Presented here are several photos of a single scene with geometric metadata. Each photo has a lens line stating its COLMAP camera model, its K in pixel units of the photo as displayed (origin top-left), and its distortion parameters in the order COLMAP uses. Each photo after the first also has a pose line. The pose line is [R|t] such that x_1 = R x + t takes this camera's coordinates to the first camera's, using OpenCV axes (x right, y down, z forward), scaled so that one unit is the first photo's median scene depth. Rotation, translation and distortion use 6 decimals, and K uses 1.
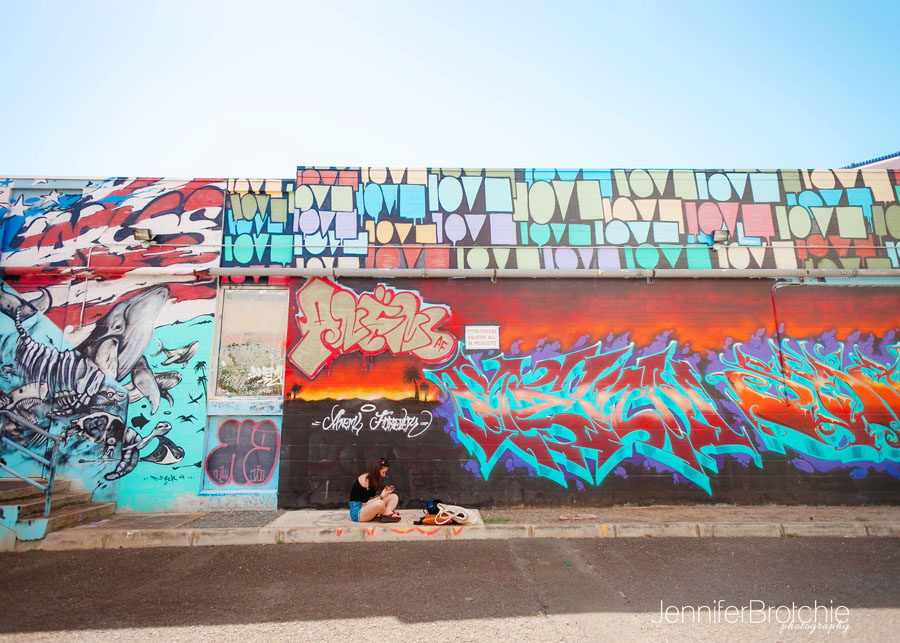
lens RADIAL K [[544.0, 0, 452.8], [0, 544.0, 319.2], [0, 0, 1]] dist [0.021821, -0.007570]
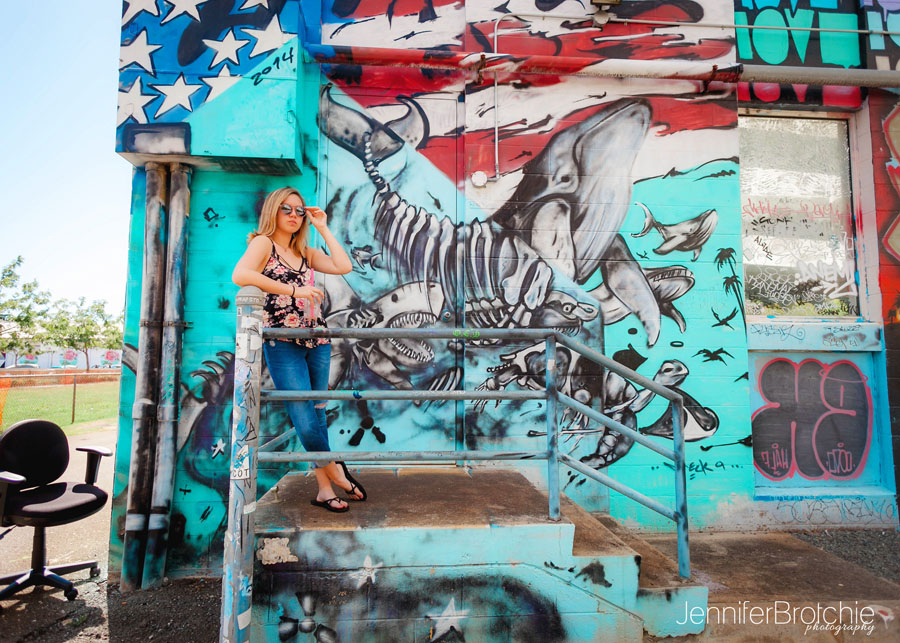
lens RADIAL K [[544.0, 0, 448.2], [0, 544.0, 325.0], [0, 0, 1]] dist [0.021821, -0.007570]
pose [[0.998622, 0.011918, 0.051099, -0.755373], [-0.017557, 0.993624, 0.111372, 0.097329], [-0.049446, -0.112116, 0.992464, 0.488422]]
